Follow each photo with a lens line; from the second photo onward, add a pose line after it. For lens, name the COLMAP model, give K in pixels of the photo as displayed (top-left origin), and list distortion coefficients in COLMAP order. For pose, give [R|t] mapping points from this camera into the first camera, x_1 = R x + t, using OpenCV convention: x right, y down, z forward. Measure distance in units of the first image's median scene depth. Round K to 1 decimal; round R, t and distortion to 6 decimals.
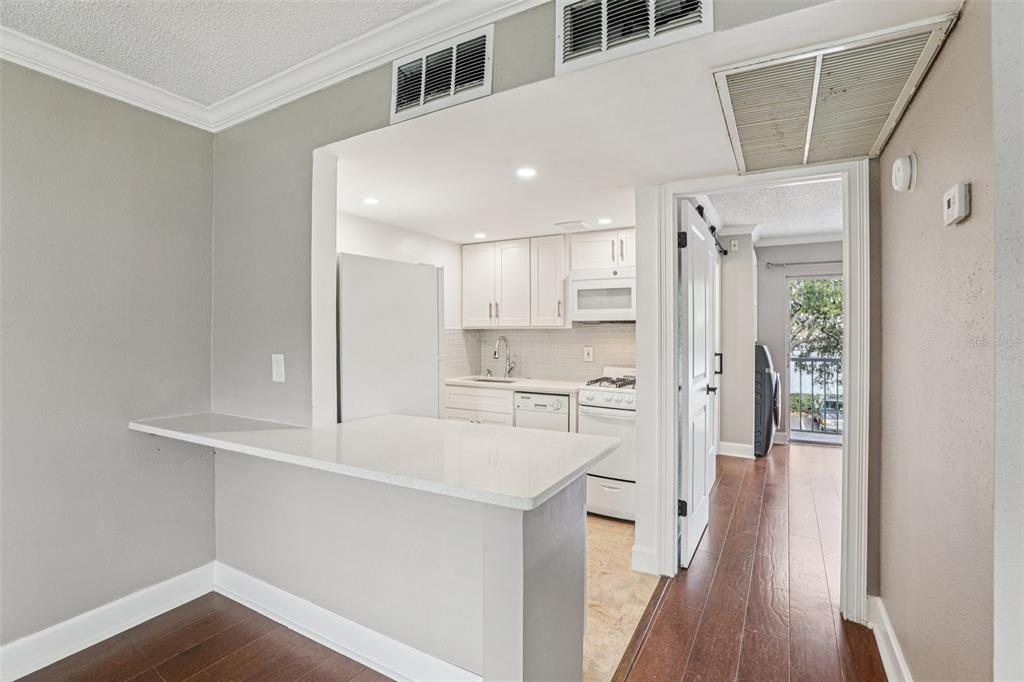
lens RADIAL K [[479.8, 0, 509.4], [0, 479.8, 333.9], [0, 0, 1]] dist [-0.002428, -0.000329]
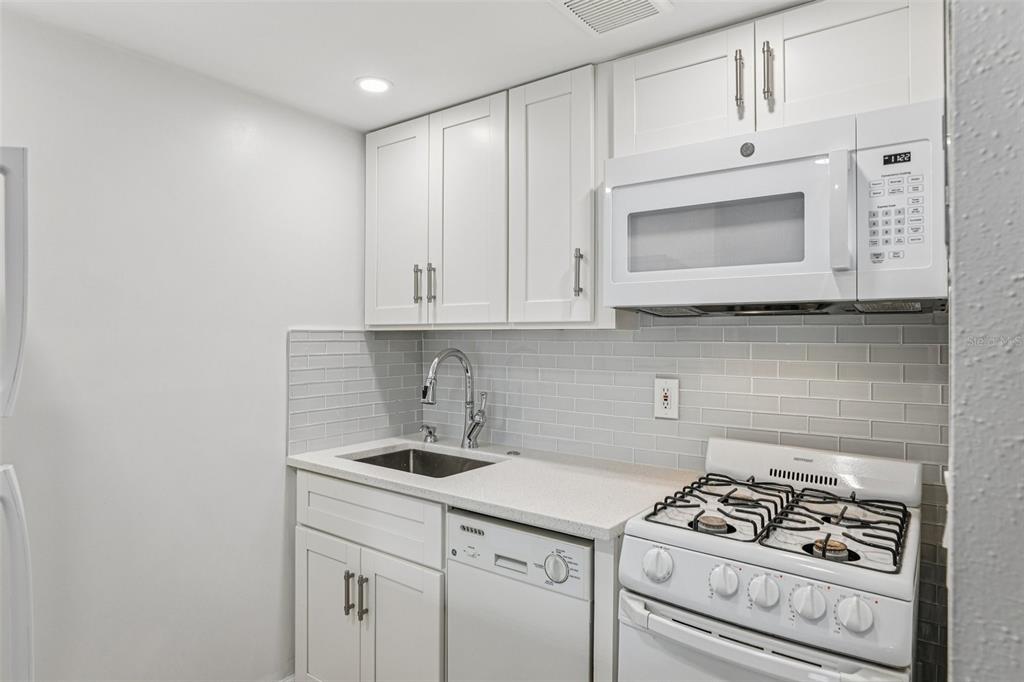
lens RADIAL K [[594.6, 0, 512.0], [0, 594.6, 341.0], [0, 0, 1]] dist [-0.023889, -0.000135]
pose [[0.992271, 0.003725, -0.124037, 0.109328], [-0.003181, 0.999984, 0.004581, -0.004071], [0.124052, -0.004151, 0.992267, 0.560024]]
